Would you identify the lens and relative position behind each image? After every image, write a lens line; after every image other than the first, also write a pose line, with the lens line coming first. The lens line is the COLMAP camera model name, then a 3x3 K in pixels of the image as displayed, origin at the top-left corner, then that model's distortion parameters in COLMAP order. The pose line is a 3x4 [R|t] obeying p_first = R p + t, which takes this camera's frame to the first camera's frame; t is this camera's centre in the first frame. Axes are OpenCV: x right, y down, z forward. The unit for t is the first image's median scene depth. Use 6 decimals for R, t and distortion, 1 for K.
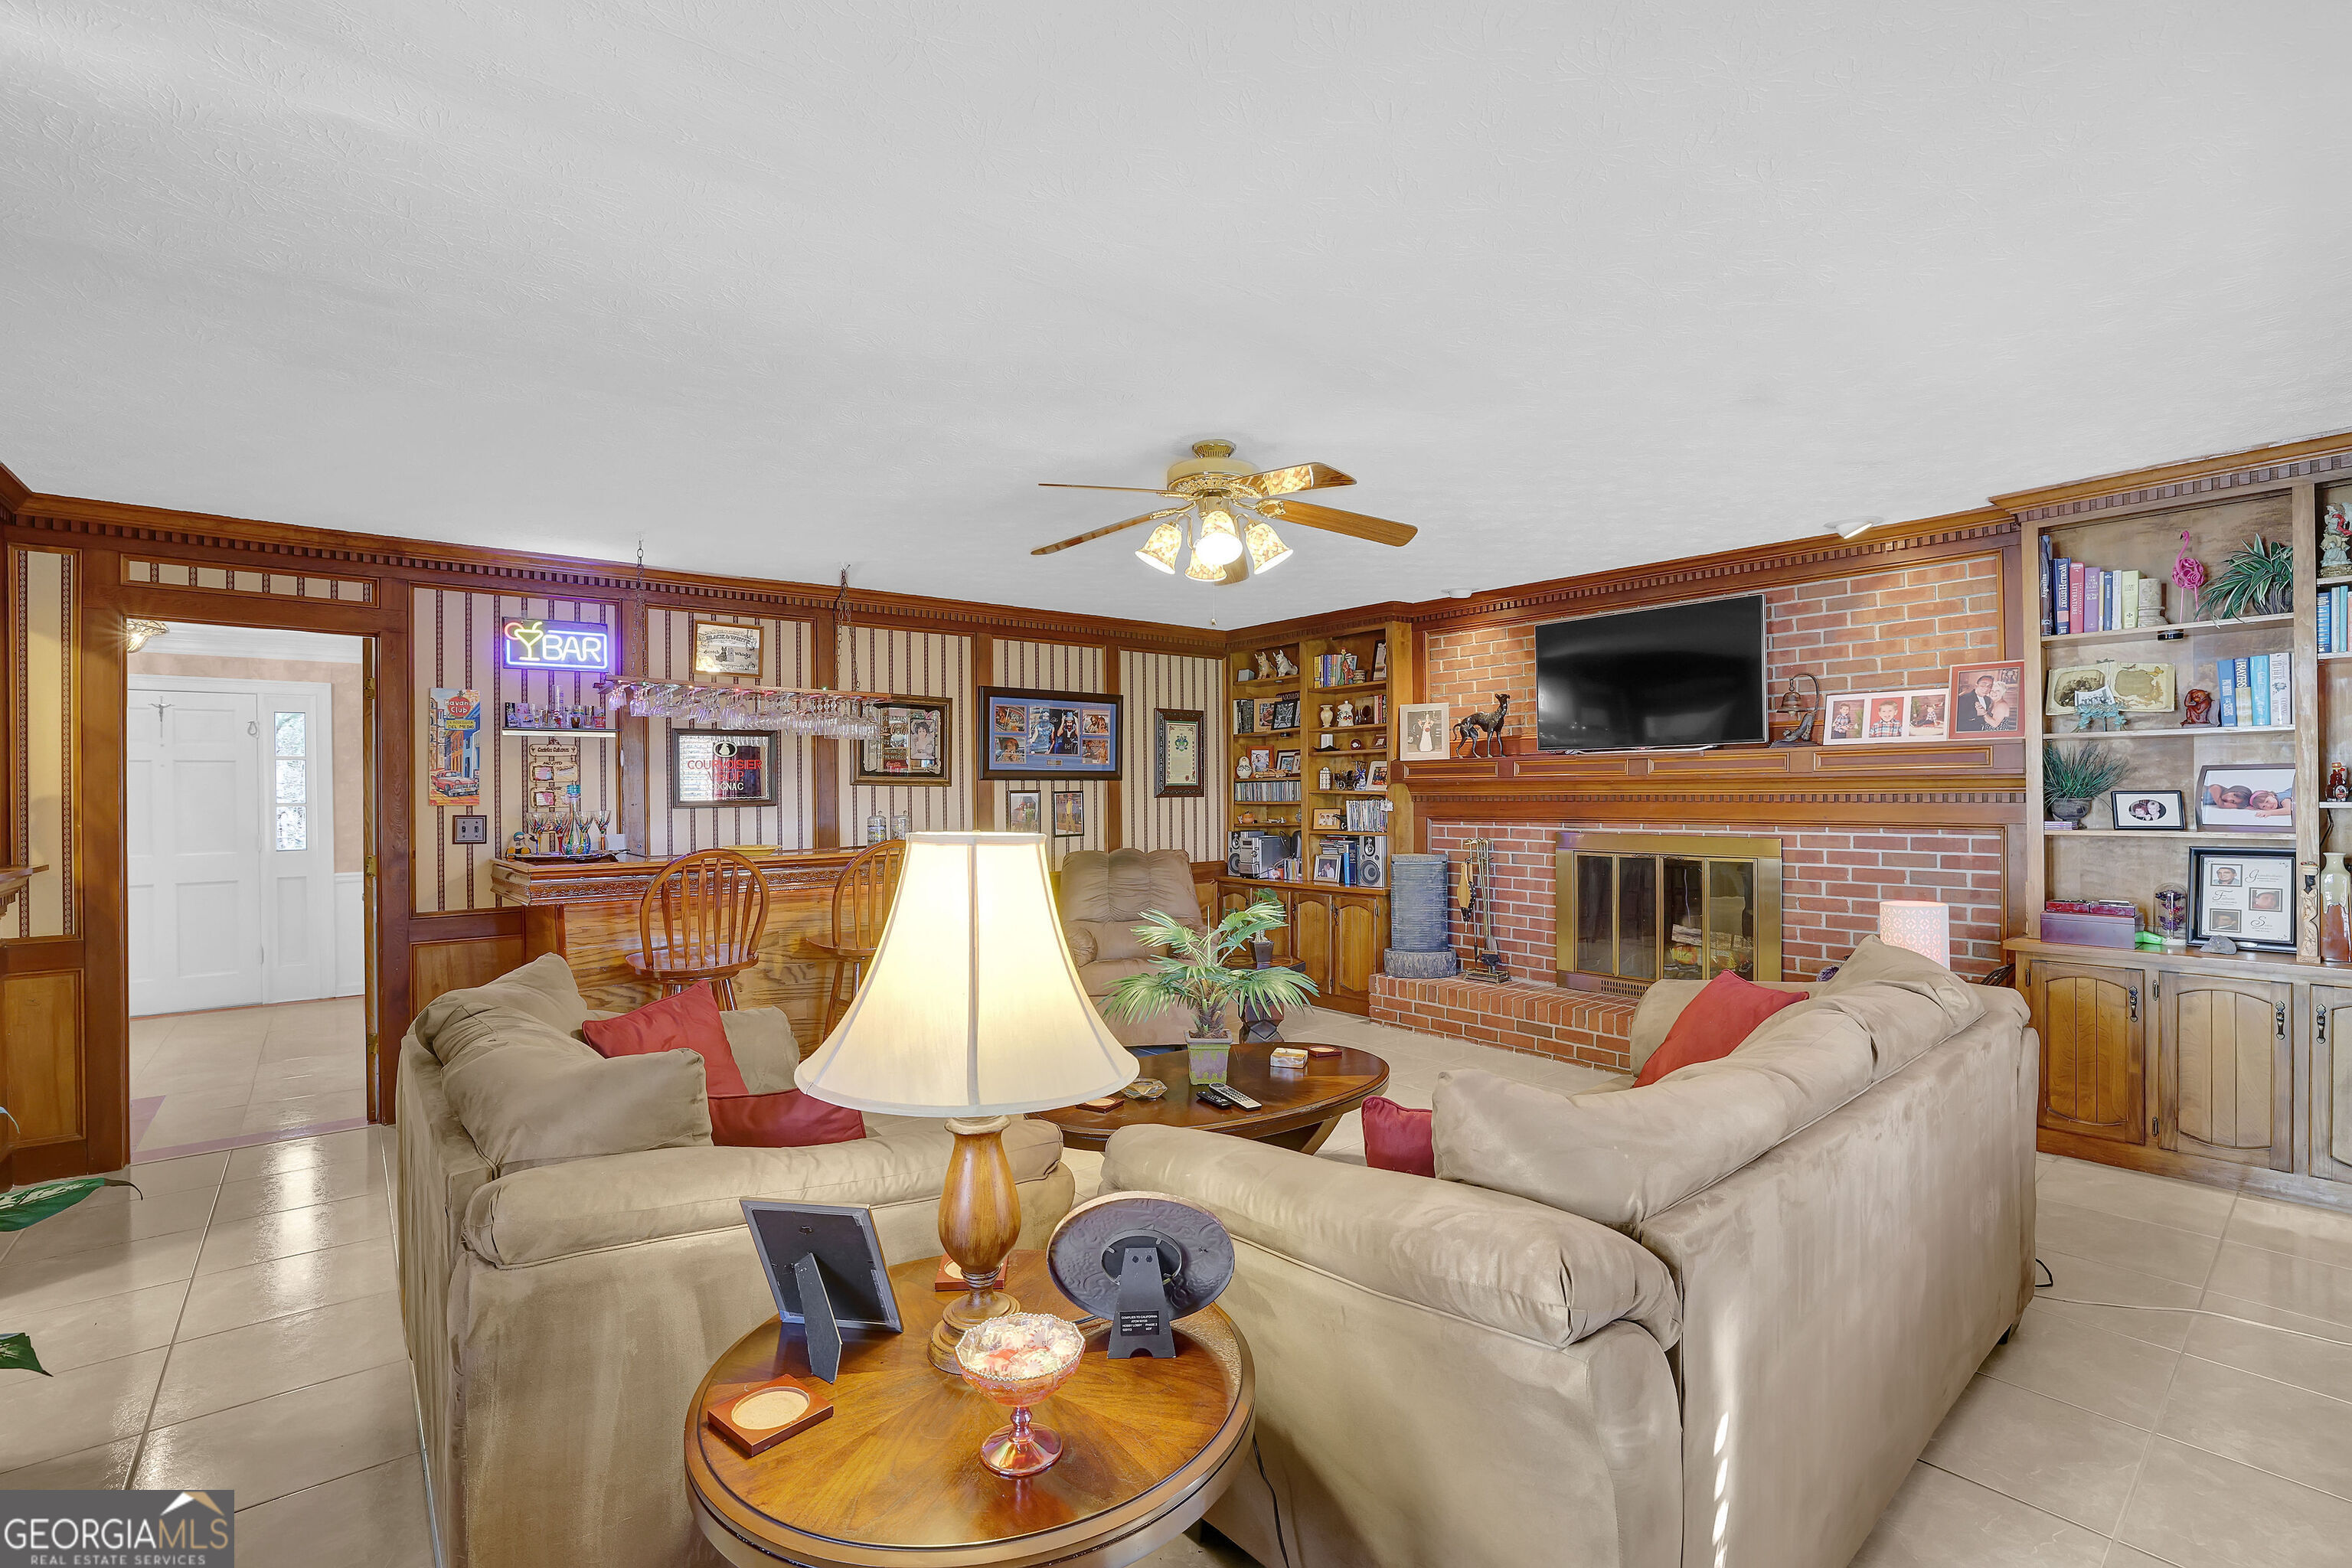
lens RADIAL K [[1059.8, 0, 1176.0], [0, 1059.8, 784.0], [0, 0, 1]] dist [-0.048173, 0.020237]
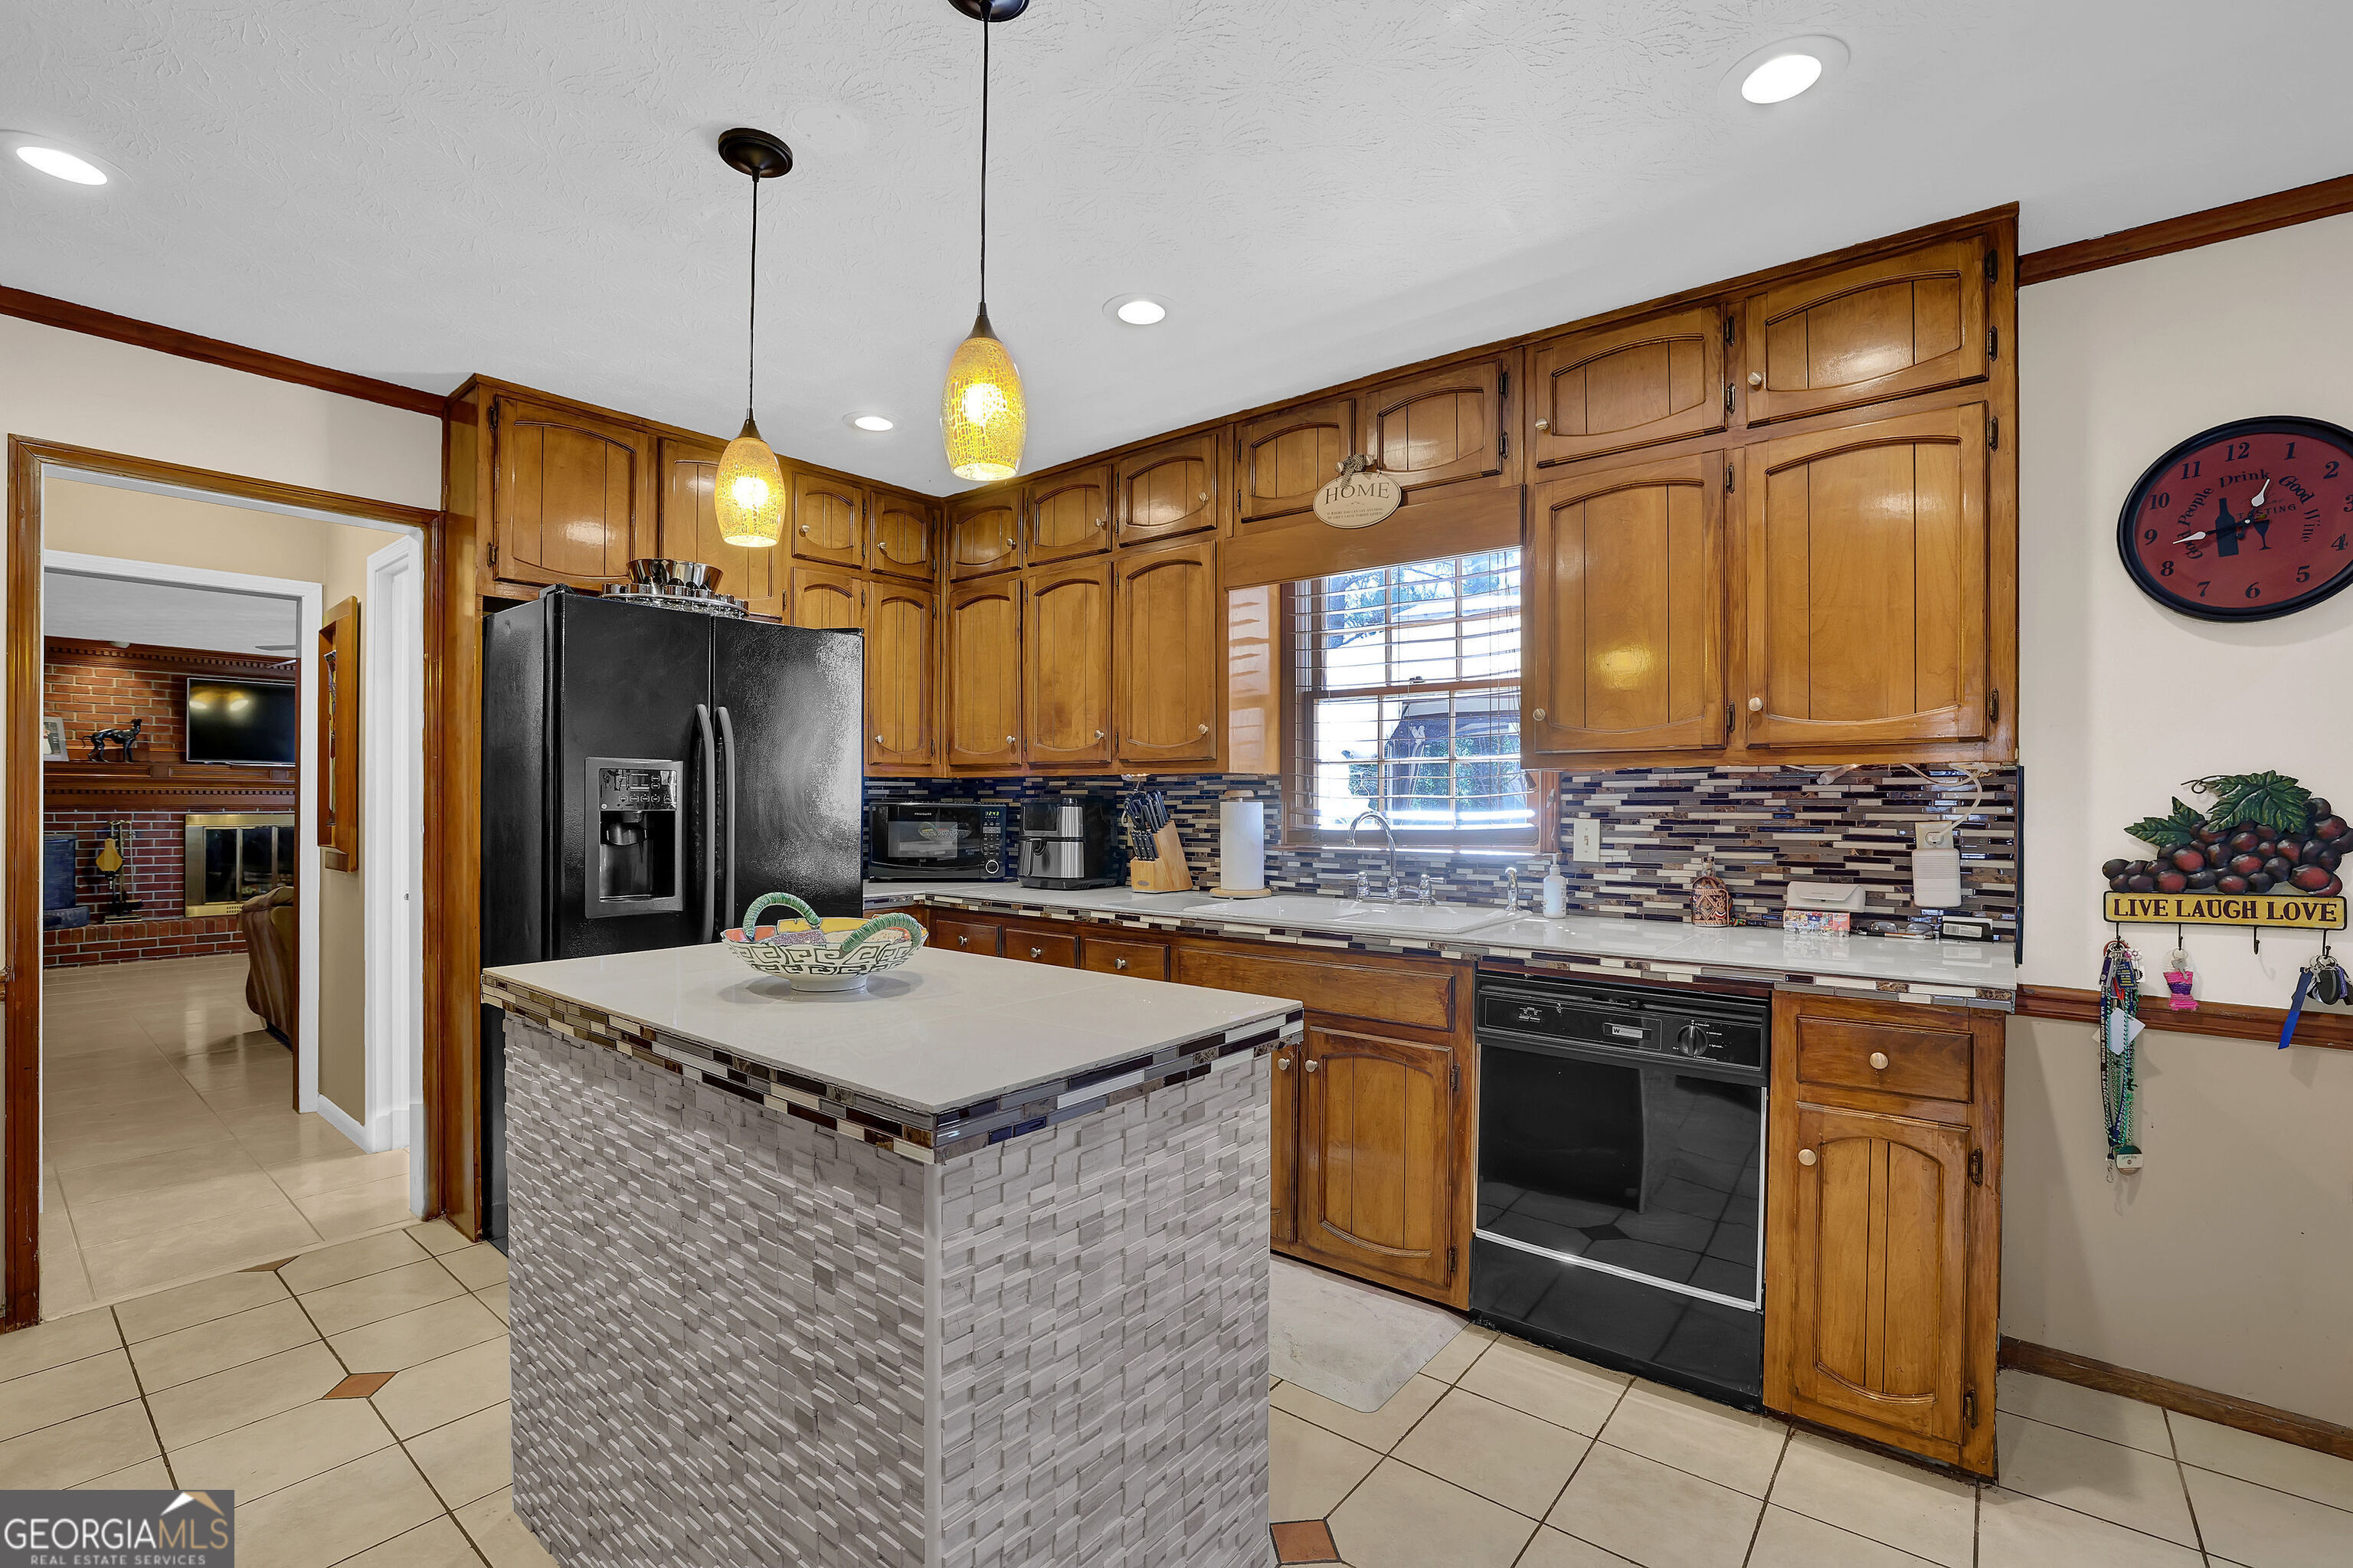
lens RADIAL K [[1047.3, 0, 1163.4], [0, 1047.3, 799.7], [0, 0, 1]] dist [-0.045996, 0.019557]
pose [[-0.209248, 0.008045, 0.977829, -1.174041], [-0.007186, 0.999927, -0.009765, 0.024532], [-0.977836, -0.009070, -0.209175, -0.055986]]
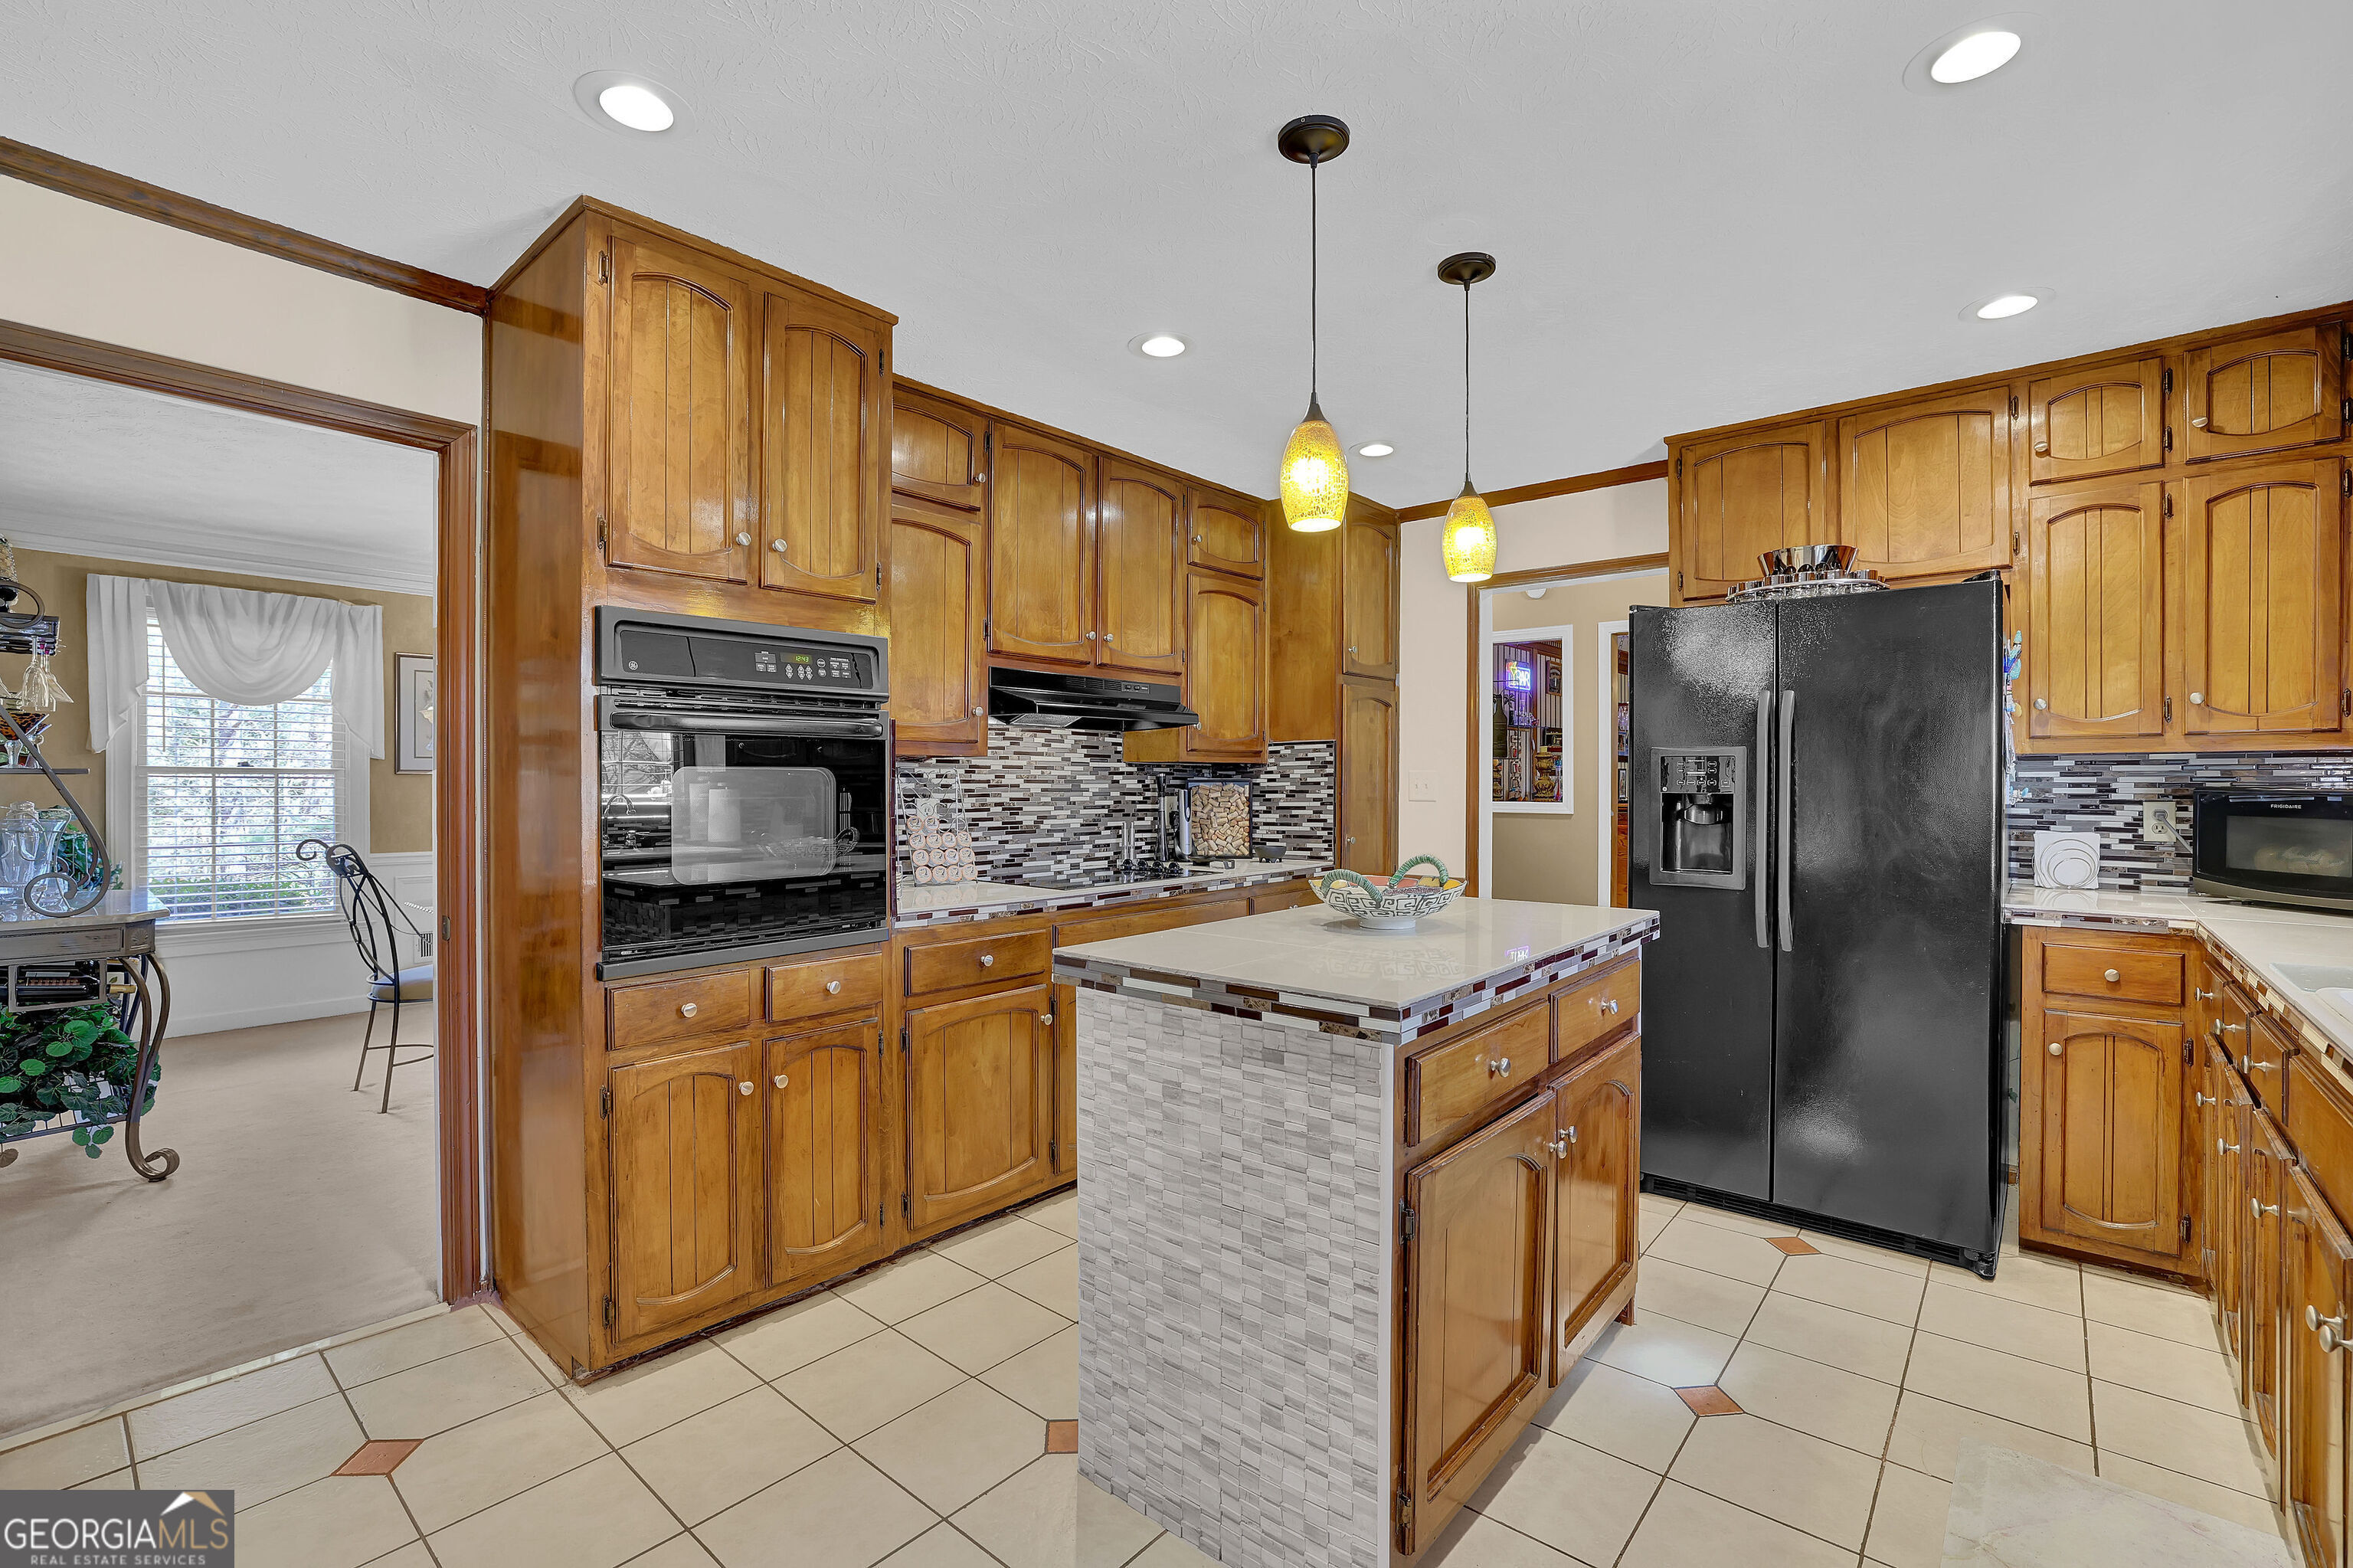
lens RADIAL K [[1036.6, 0, 1195.9], [0, 1036.6, 779.3], [0, 0, 1]] dist [-0.046054, 0.016723]
pose [[0.979584, 0.010235, 0.200772, -1.028128], [-0.011468, 0.999922, 0.004981, 0.020438], [-0.200706, -0.007182, 0.979625, -0.350680]]
